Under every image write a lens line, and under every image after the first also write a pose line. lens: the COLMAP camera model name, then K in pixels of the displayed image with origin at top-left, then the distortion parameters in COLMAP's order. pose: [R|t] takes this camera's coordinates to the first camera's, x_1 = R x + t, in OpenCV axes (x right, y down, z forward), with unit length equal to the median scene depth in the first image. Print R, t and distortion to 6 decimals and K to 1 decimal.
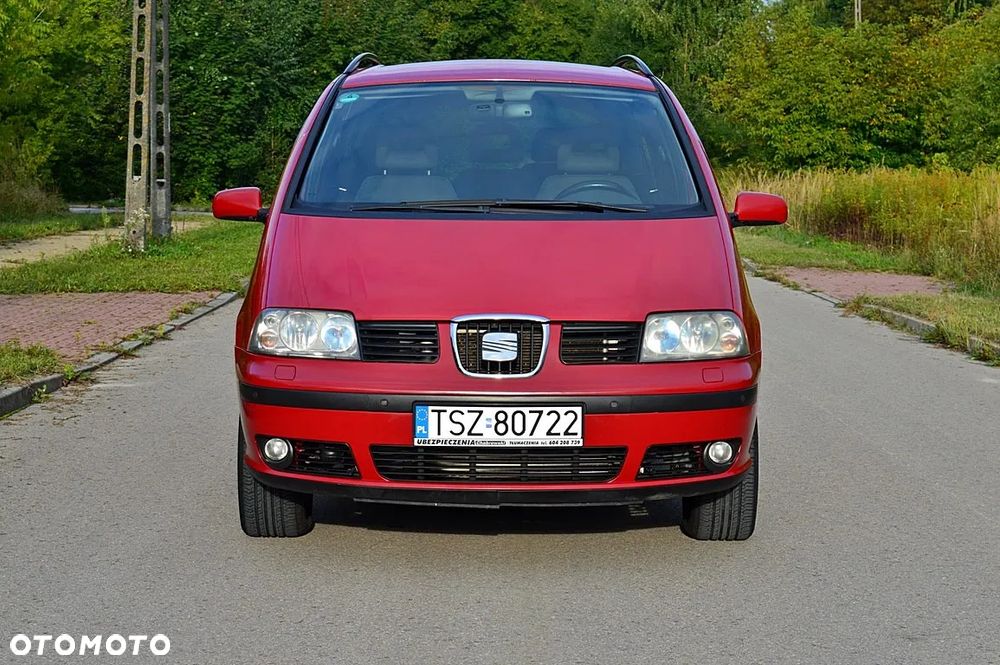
lens RADIAL K [[2317.2, 0, 500.0], [0, 2317.2, 332.5], [0, 0, 1]] dist [0.094754, -0.109657]
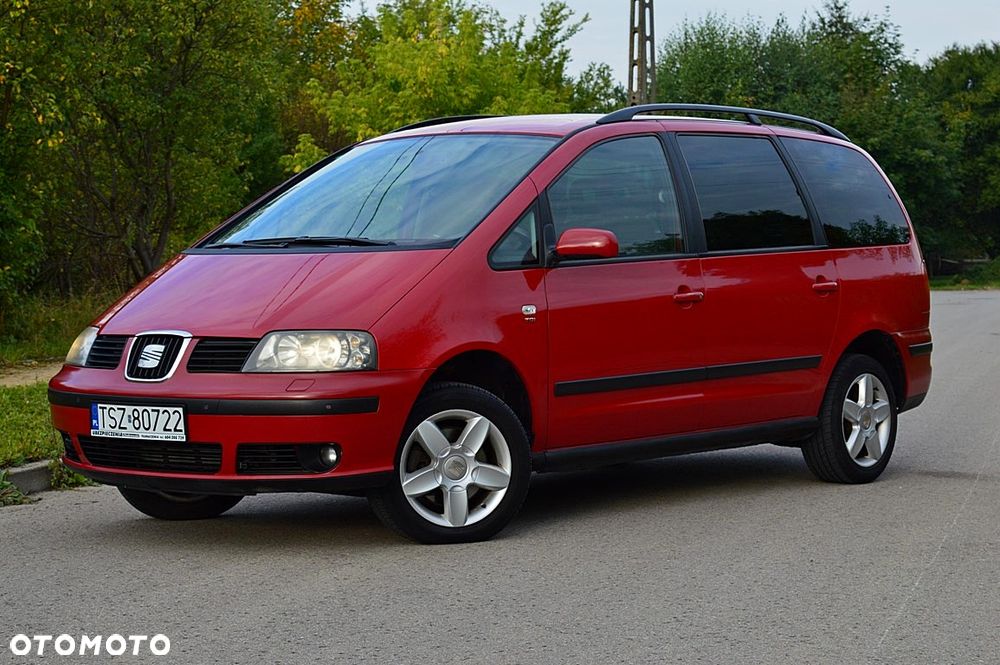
lens RADIAL K [[2317.2, 0, 500.0], [0, 2317.2, 332.5], [0, 0, 1]] dist [0.094754, -0.109657]
pose [[0.758551, 0.006450, -0.651581, 0.925032], [-0.031416, 0.999150, -0.026683, 0.020286], [0.650856, 0.040711, 0.758109, 0.208137]]
